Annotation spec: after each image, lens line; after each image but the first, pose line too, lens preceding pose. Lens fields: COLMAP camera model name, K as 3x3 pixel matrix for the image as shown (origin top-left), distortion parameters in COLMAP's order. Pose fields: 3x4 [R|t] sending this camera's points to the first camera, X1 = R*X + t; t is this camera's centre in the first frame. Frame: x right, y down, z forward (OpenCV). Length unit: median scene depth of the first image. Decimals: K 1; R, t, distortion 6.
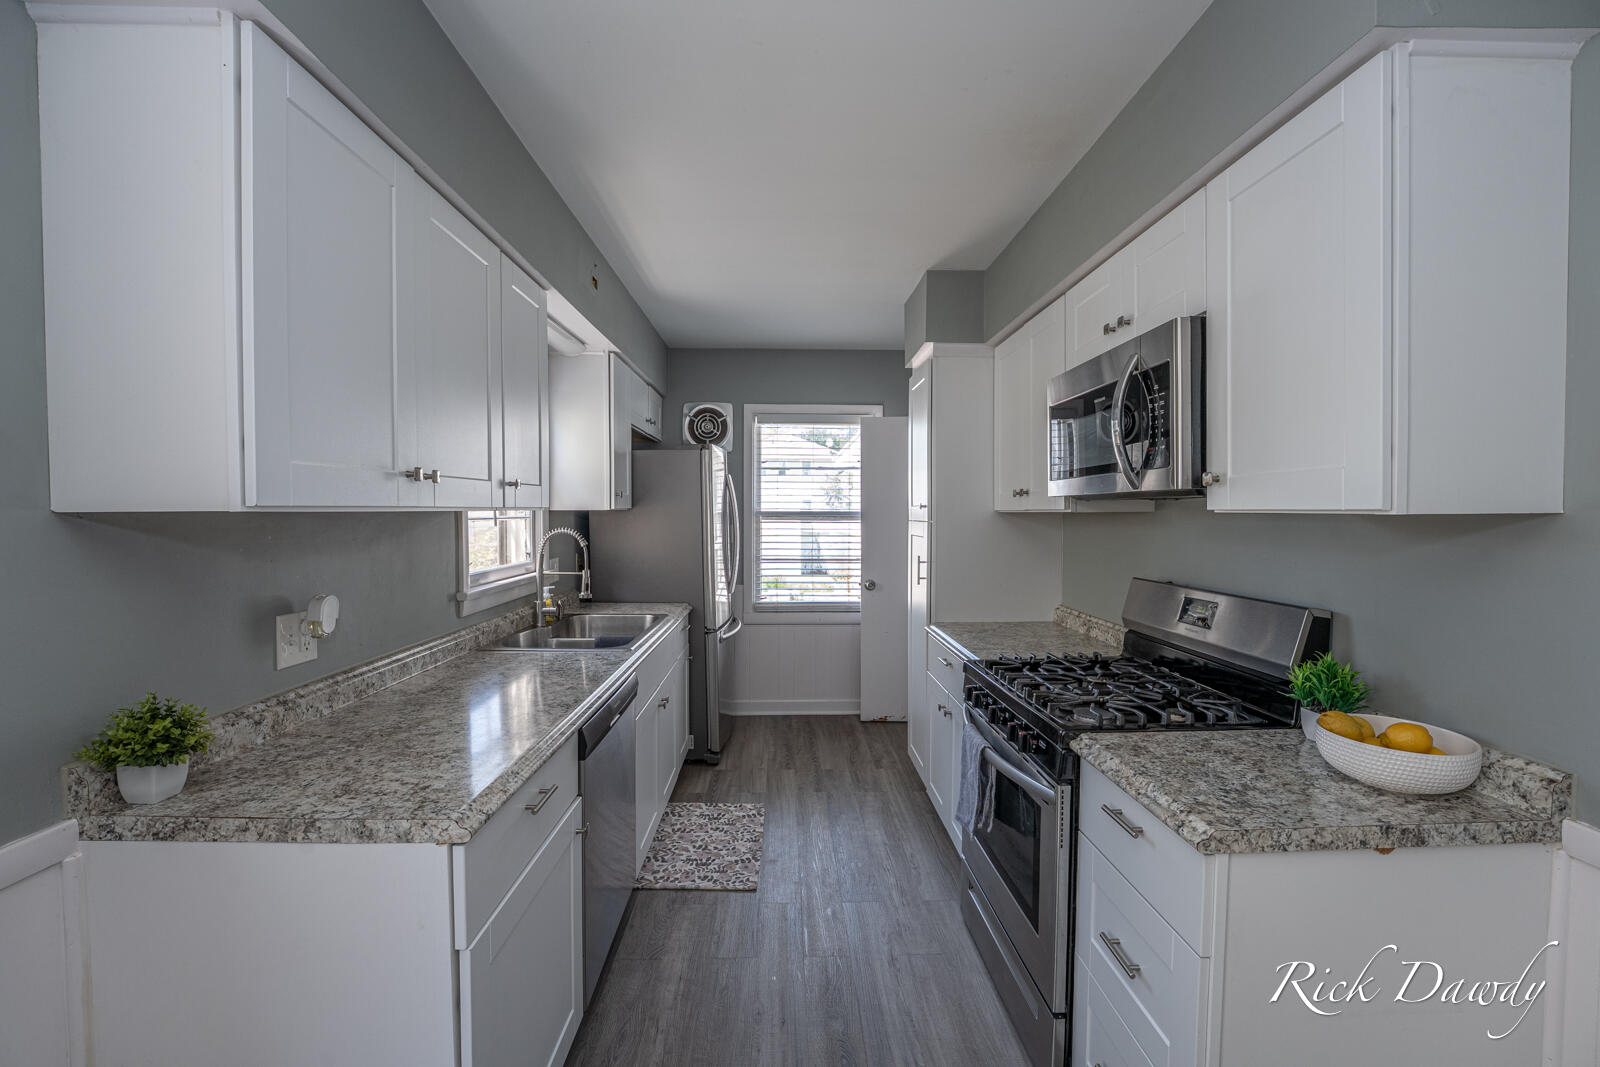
lens RADIAL K [[653.9, 0, 803.4], [0, 653.9, 533.3], [0, 0, 1]] dist [-0.022322, -0.000032]
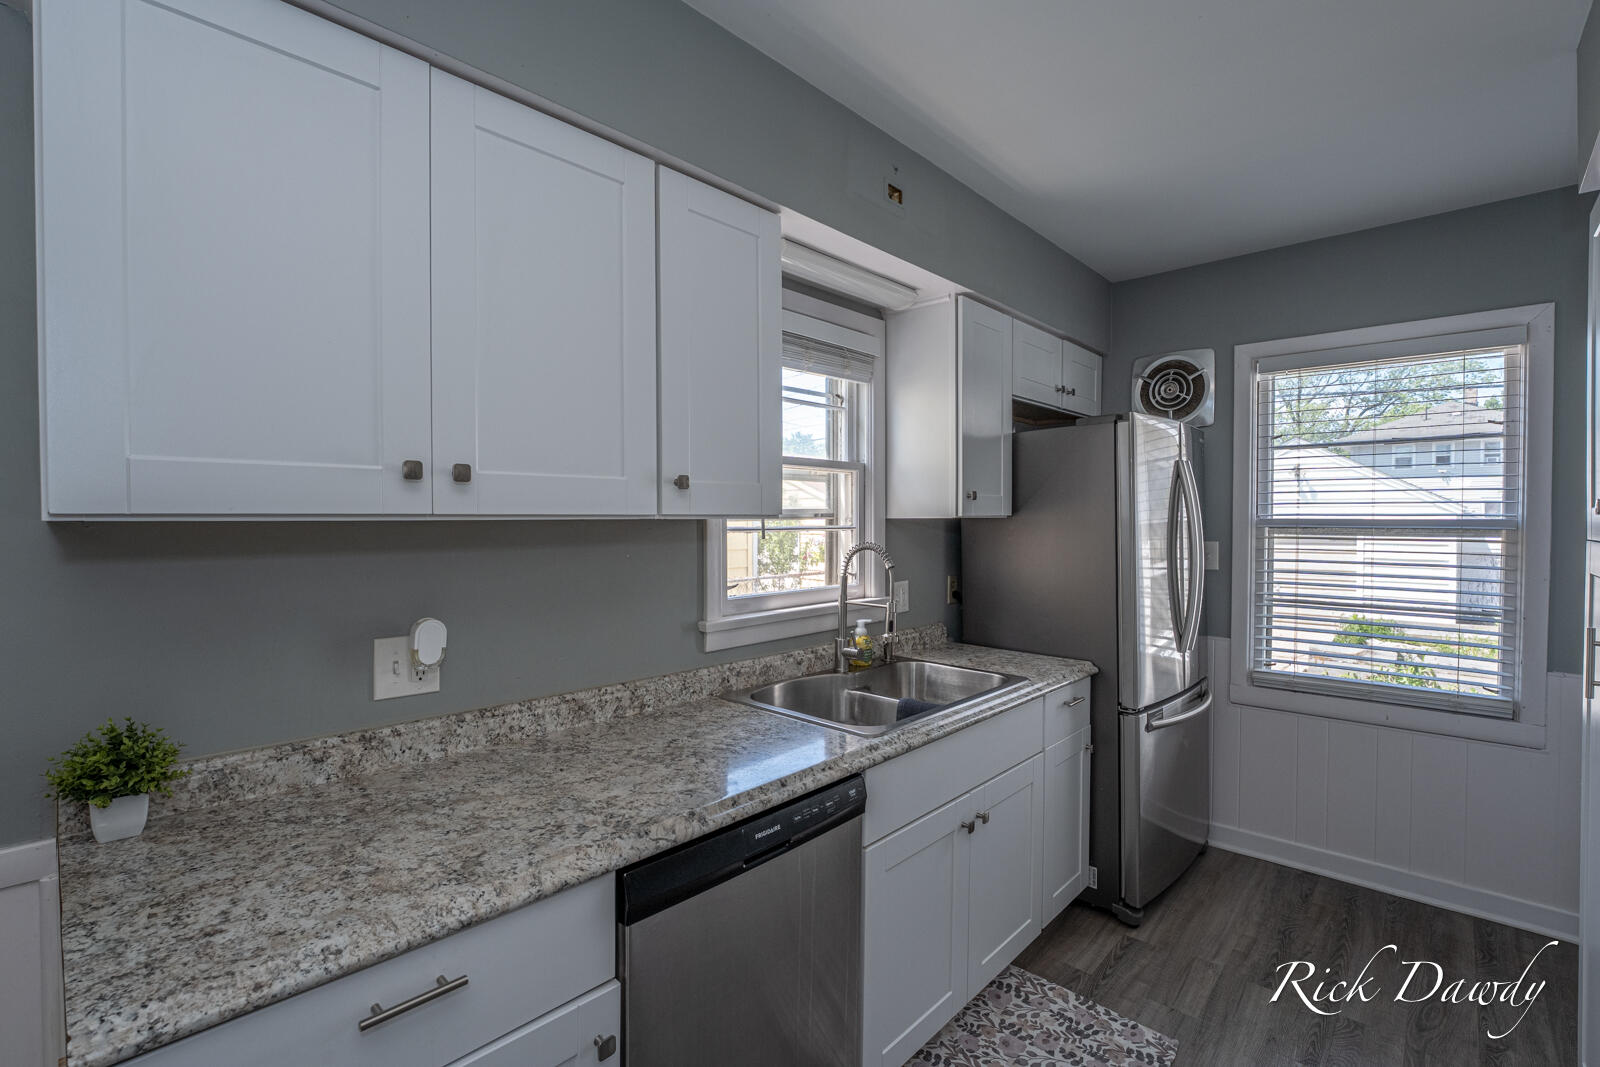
lens RADIAL K [[718.3, 0, 800.0], [0, 718.3, 533.5], [0, 0, 1]] dist [-0.018270, 0.000033]
pose [[0.710478, 0.011651, -0.703623, 0.153298], [-0.022085, 0.999740, -0.005745, -0.012679], [0.703373, 0.019621, 0.710550, 0.389374]]
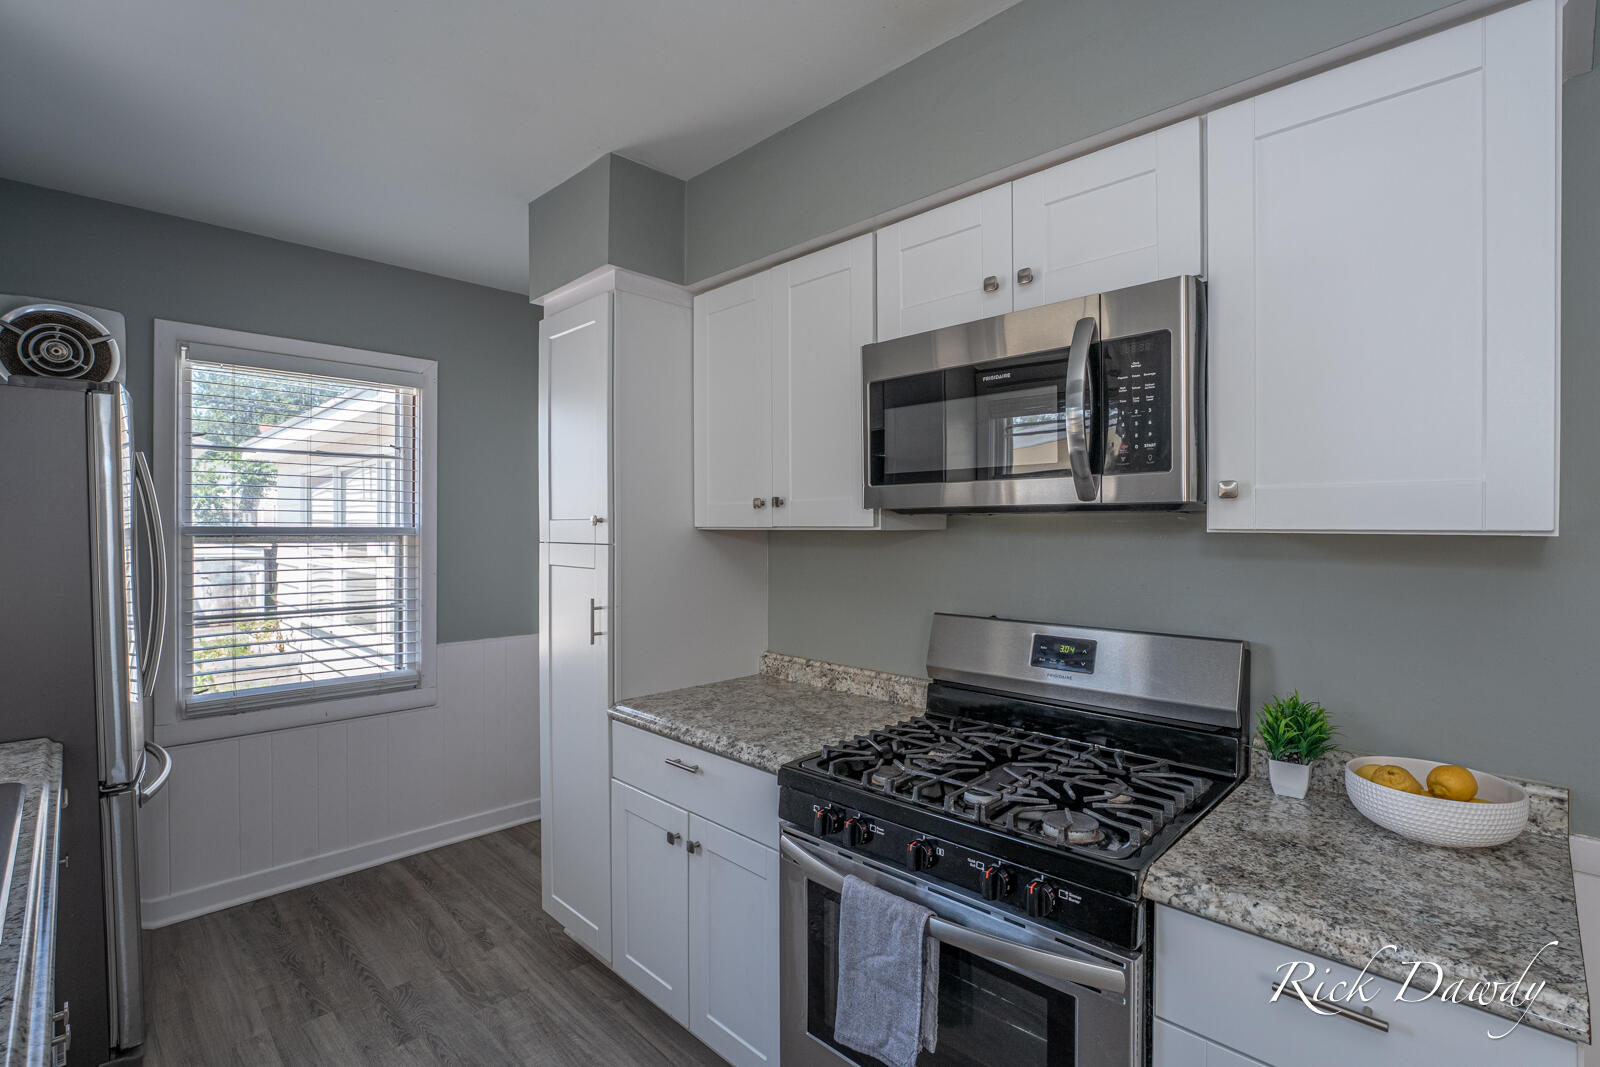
lens RADIAL K [[737.9, 0, 800.0], [0, 737.9, 533.5], [0, 0, 1]] dist [-0.014132, -0.000551]
pose [[0.726555, -0.005839, 0.687083, -0.192352], [0.021448, 0.999669, -0.014184, -0.016166], [-0.686773, 0.025042, 0.726440, 0.394363]]
